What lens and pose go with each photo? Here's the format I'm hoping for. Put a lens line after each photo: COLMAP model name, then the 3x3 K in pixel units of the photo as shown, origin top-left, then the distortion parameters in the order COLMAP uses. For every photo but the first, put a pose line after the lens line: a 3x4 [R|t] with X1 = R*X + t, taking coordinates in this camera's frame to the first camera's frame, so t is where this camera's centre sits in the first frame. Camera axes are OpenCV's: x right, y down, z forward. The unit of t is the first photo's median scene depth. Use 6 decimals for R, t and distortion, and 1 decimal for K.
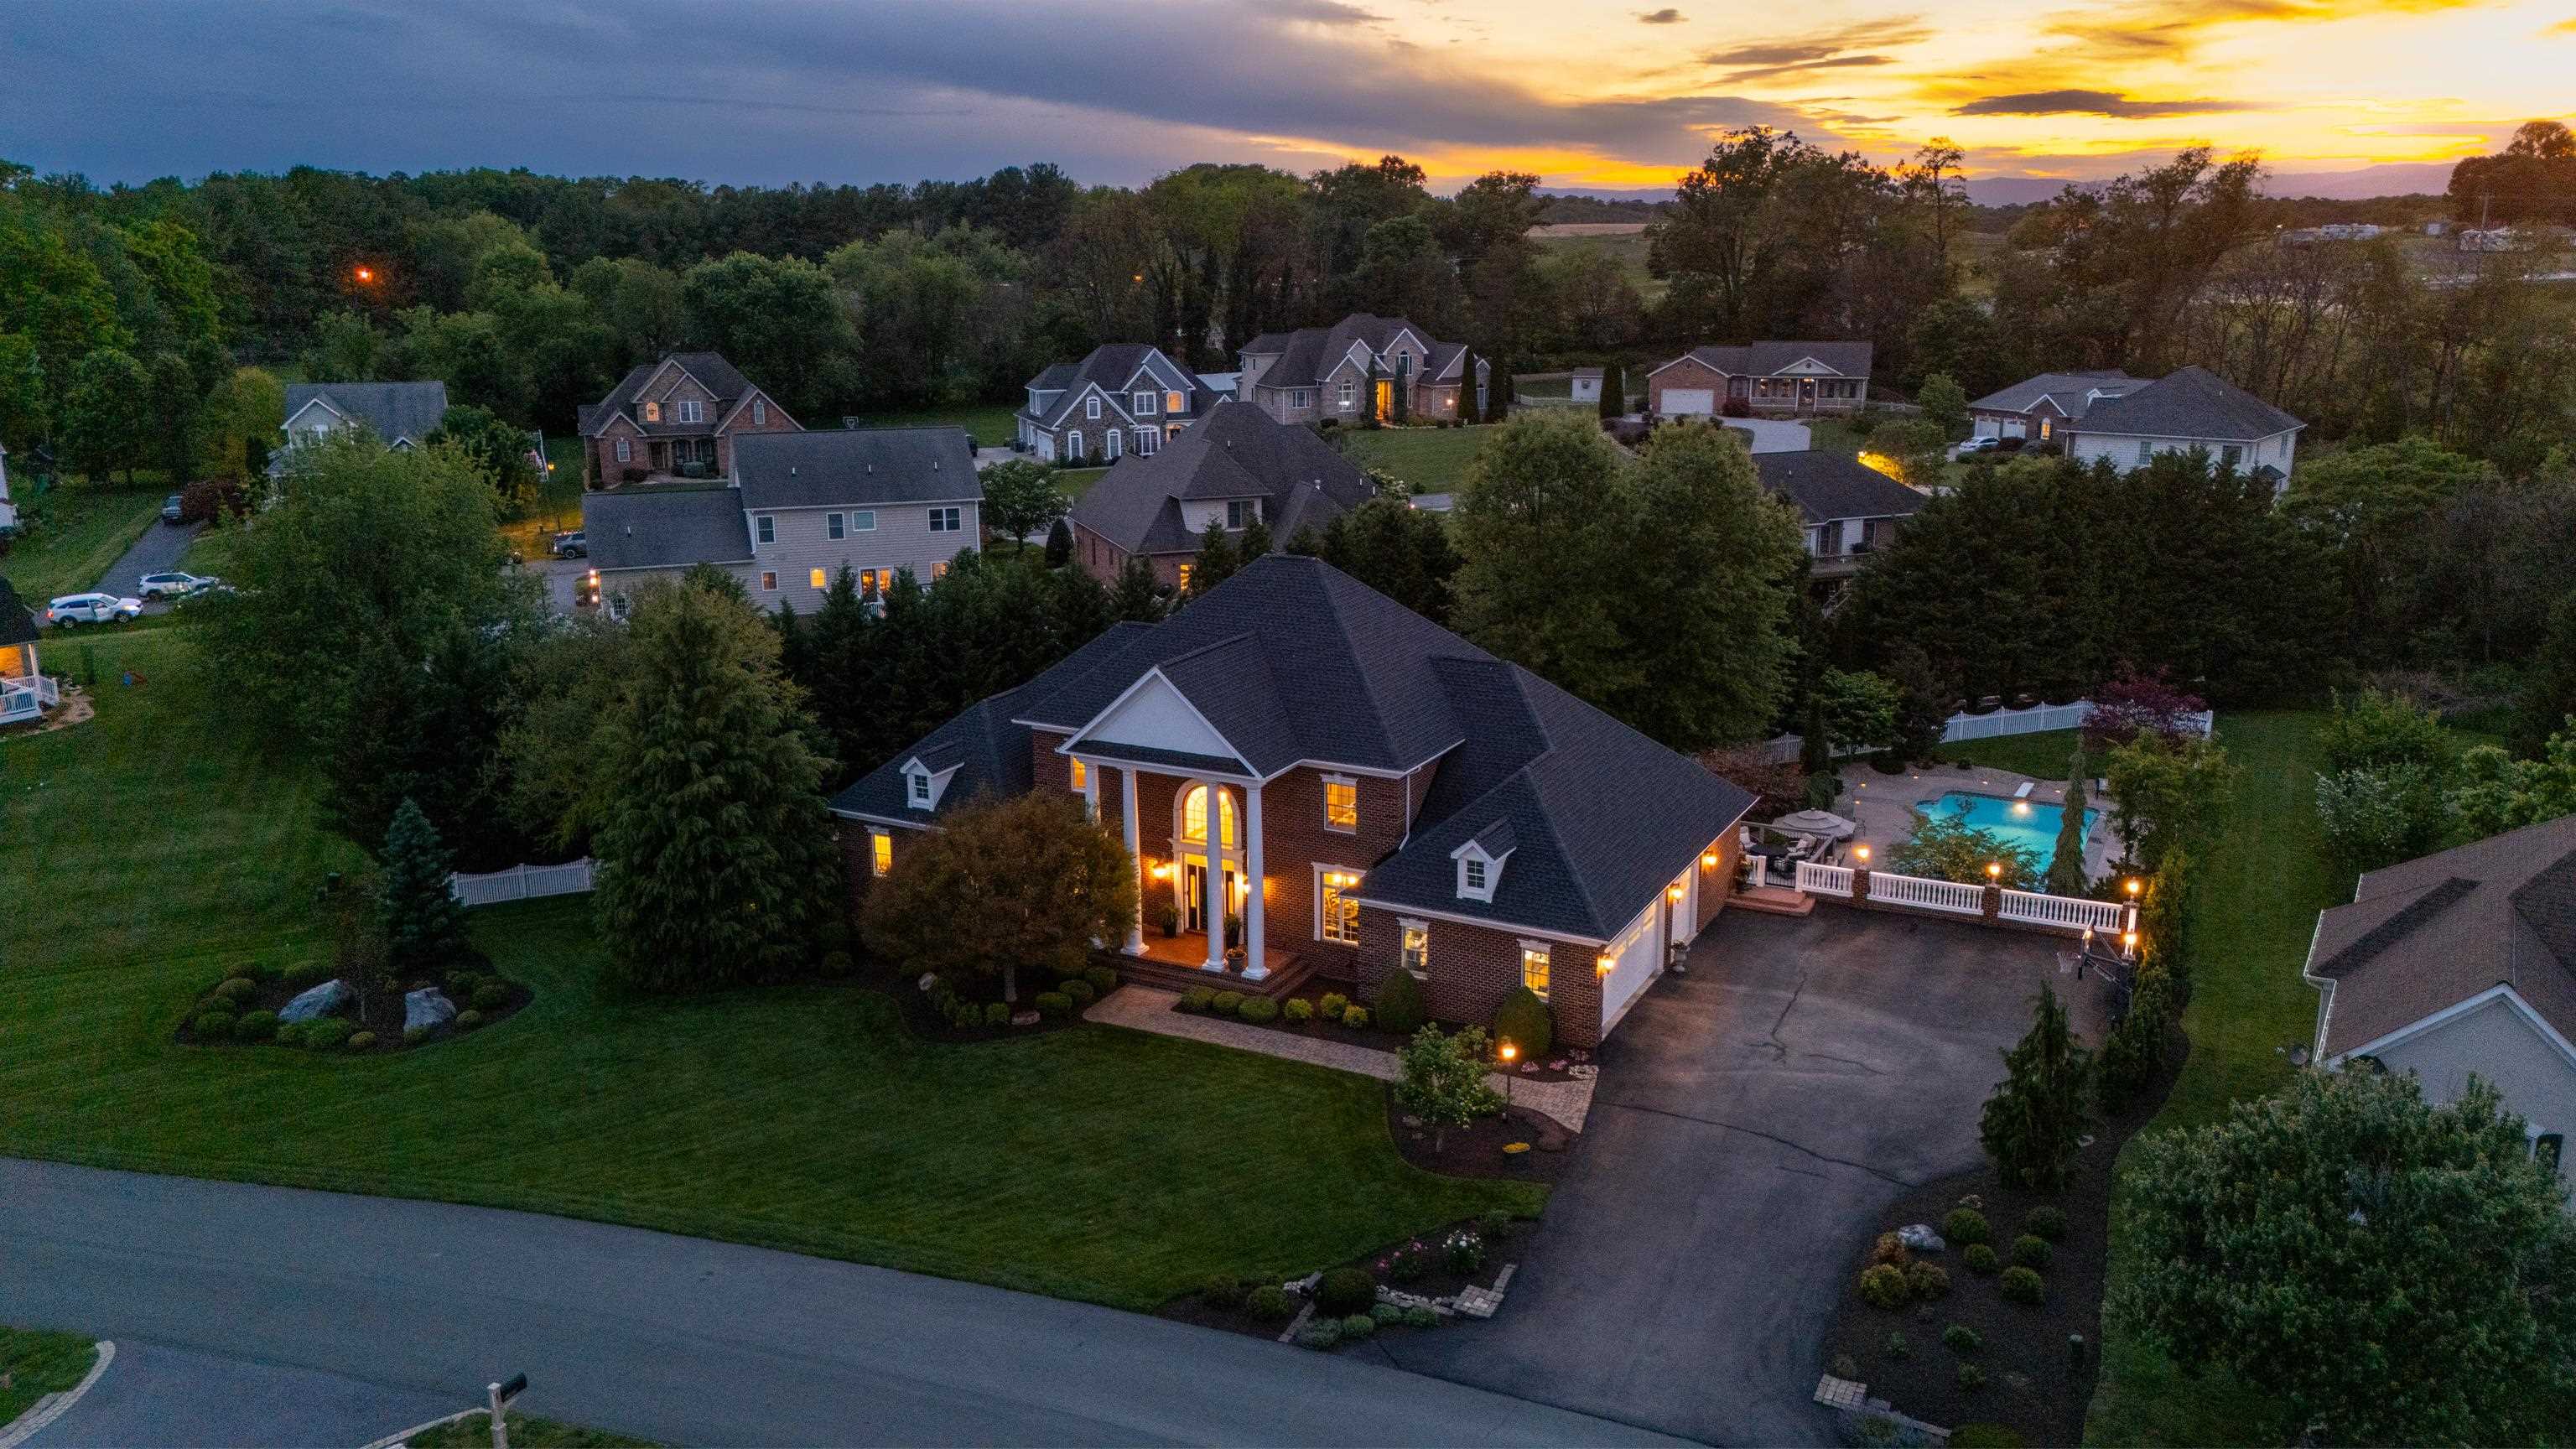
lens RADIAL K [[1893.5, 0, 1288.0], [0, 1893.5, 724.5], [0, 0, 1]] dist [0.106089, -0.149595]
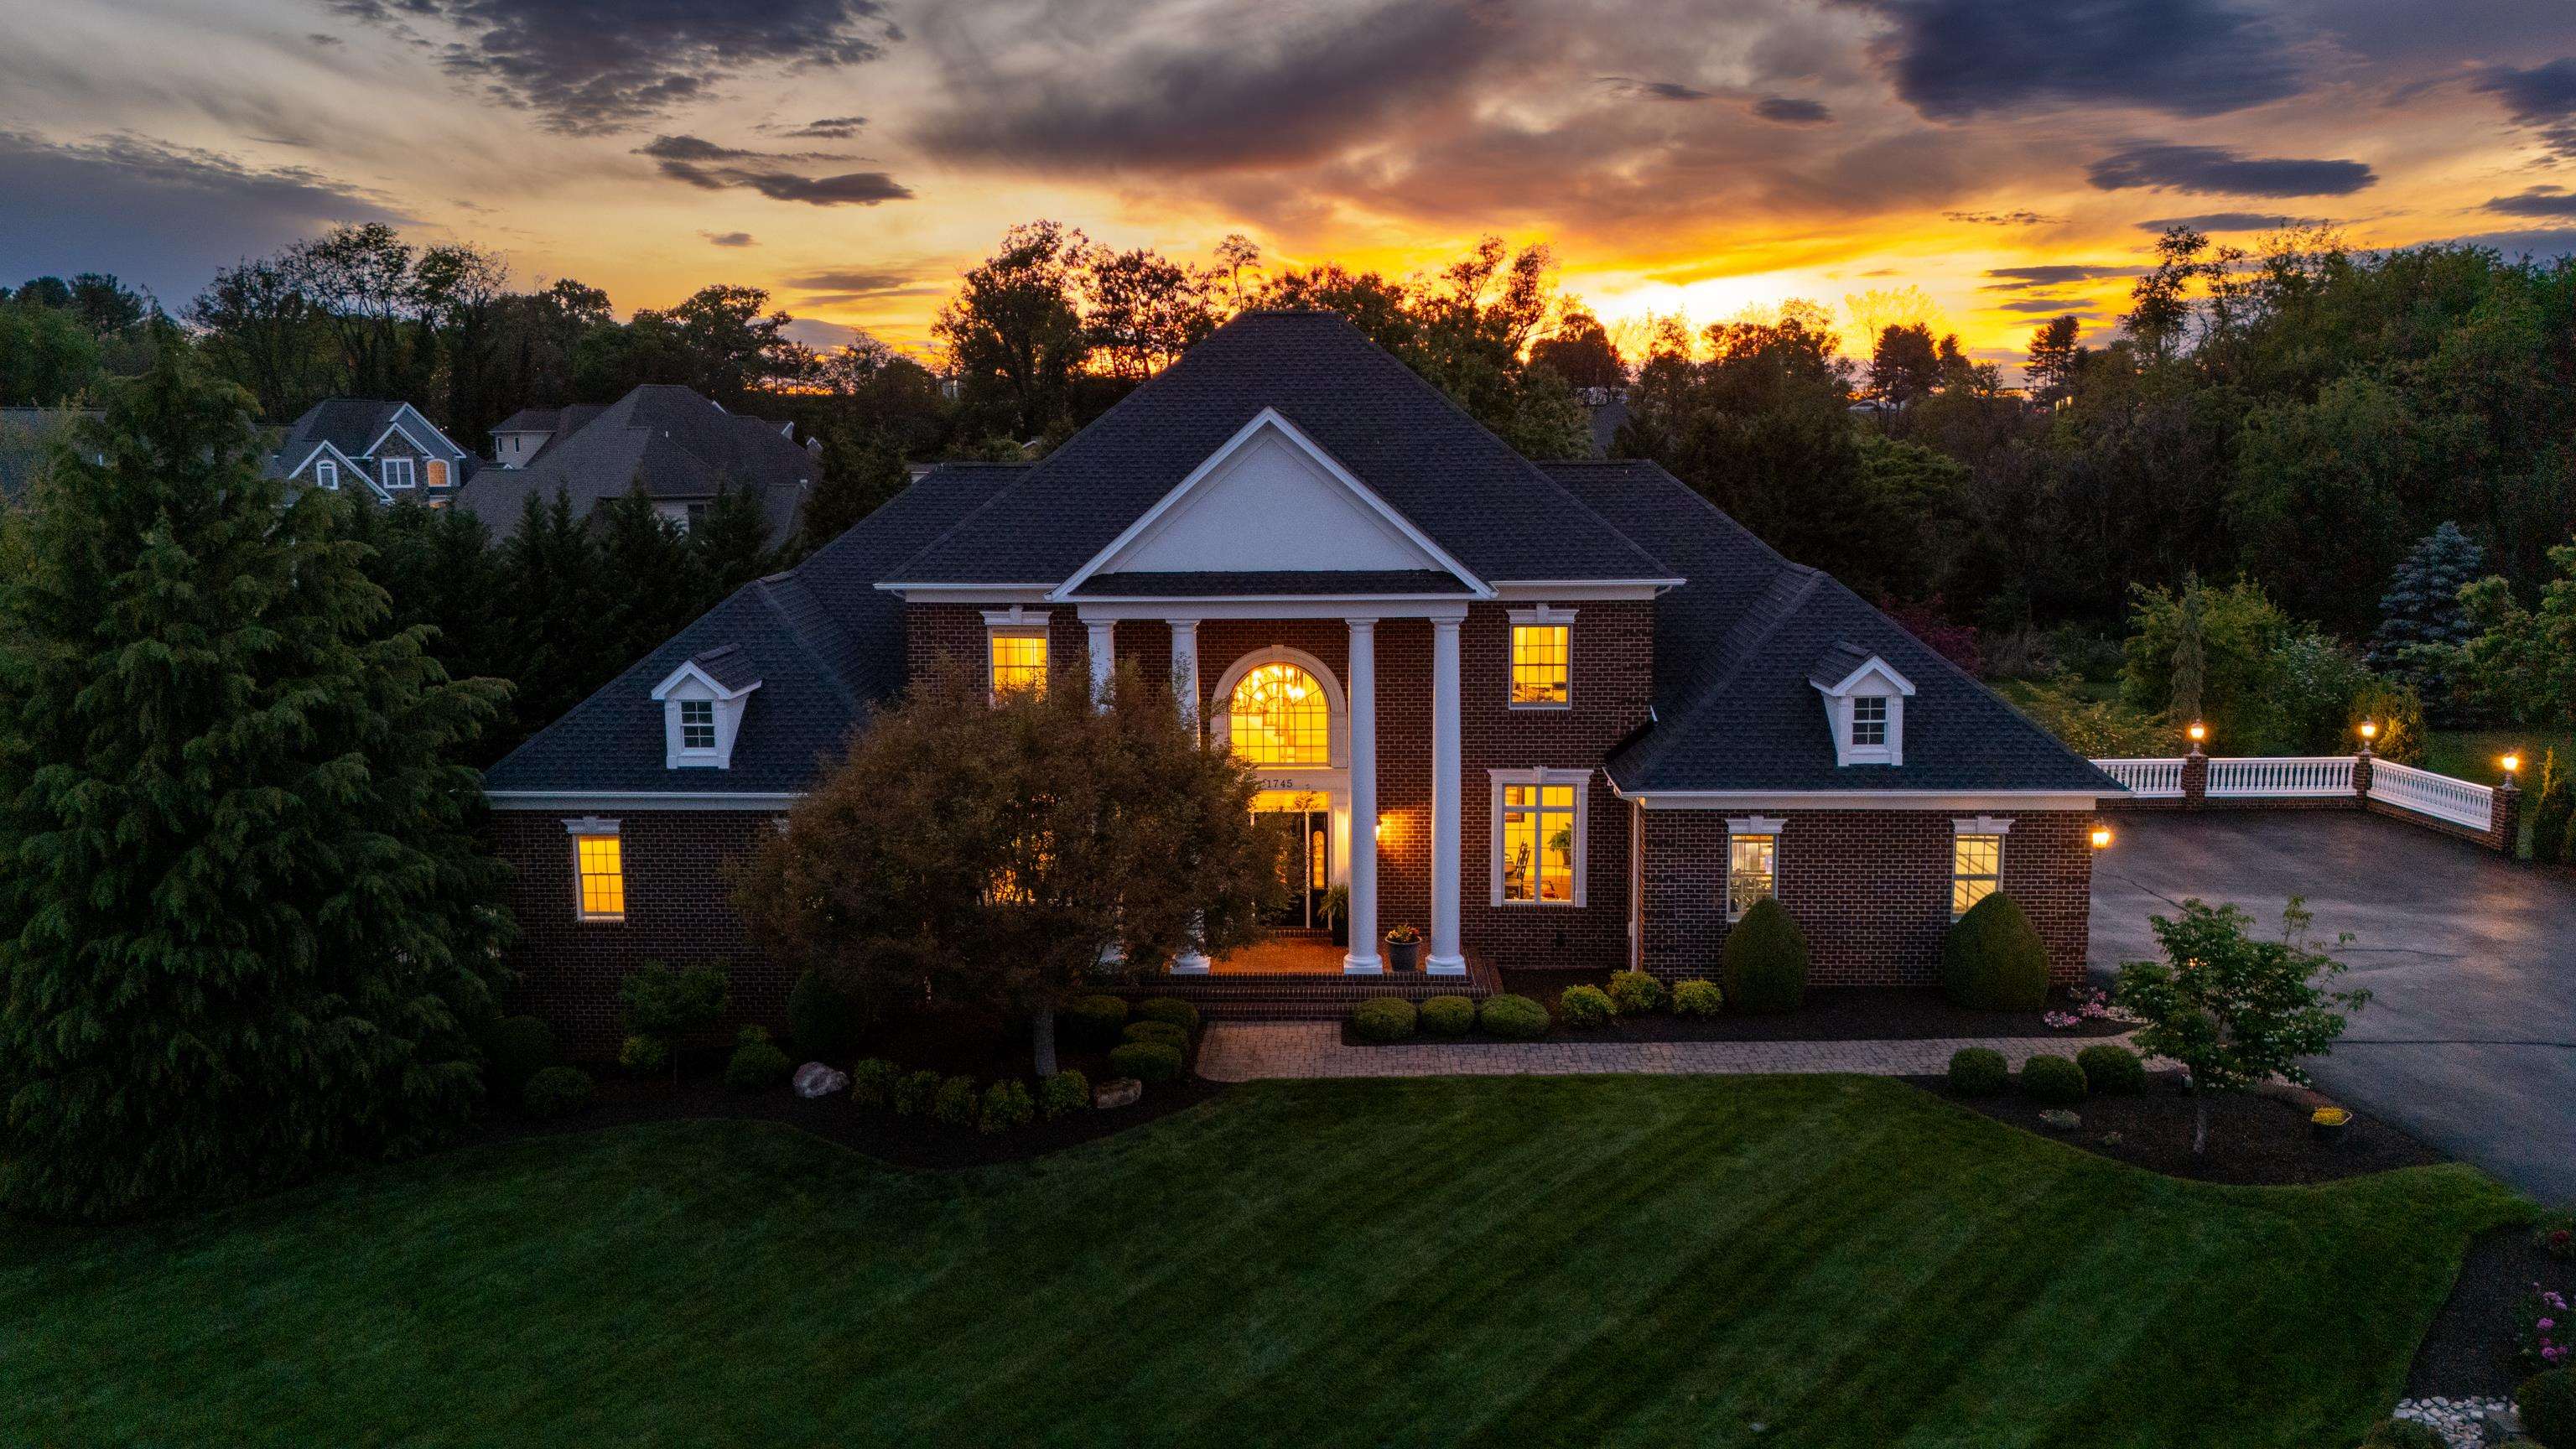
lens RADIAL K [[1895.9, 0, 1288.0], [0, 1895.9, 724.5], [0, 0, 1]] dist [0.074776, -0.071392]
pose [[0.895323, -0.063222, 0.440909, -0.273961], [0.111022, 0.990309, -0.083444, 0.092566], [-0.431360, 0.123660, 0.893665, 0.461846]]
